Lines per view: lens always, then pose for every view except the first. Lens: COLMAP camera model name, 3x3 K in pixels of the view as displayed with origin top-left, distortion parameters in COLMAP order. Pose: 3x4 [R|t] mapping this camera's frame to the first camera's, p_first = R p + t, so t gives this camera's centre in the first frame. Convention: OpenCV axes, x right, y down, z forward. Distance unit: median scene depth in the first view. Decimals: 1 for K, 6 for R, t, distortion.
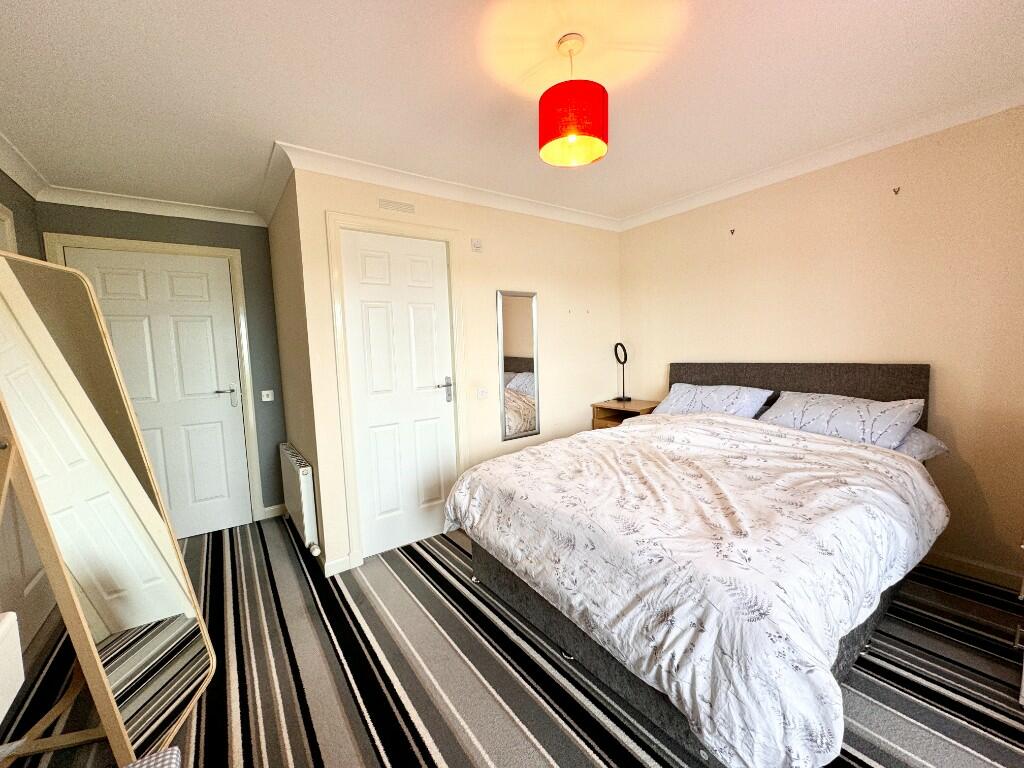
lens RADIAL K [[412.4, 0, 512.0], [0, 412.4, 383.6], [0, 0, 1]] dist [-0.000770, -0.000011]
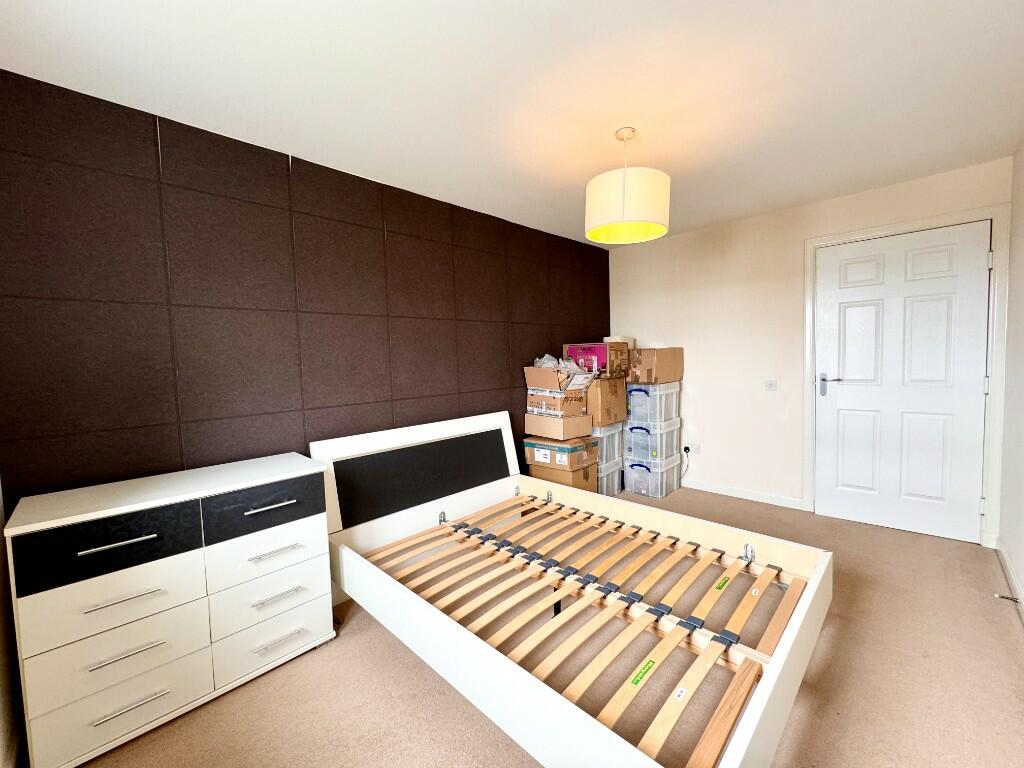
lens RADIAL K [[412.4, 0, 512.0], [0, 412.4, 381.3], [0, 0, 1]] dist [-0.000770, -0.000011]
pose [[0.173831, 0.085516, -0.981056, 0.603698], [-0.060474, 0.995269, 0.076039, -0.005709], [0.982917, 0.046111, 0.178180, -0.135653]]
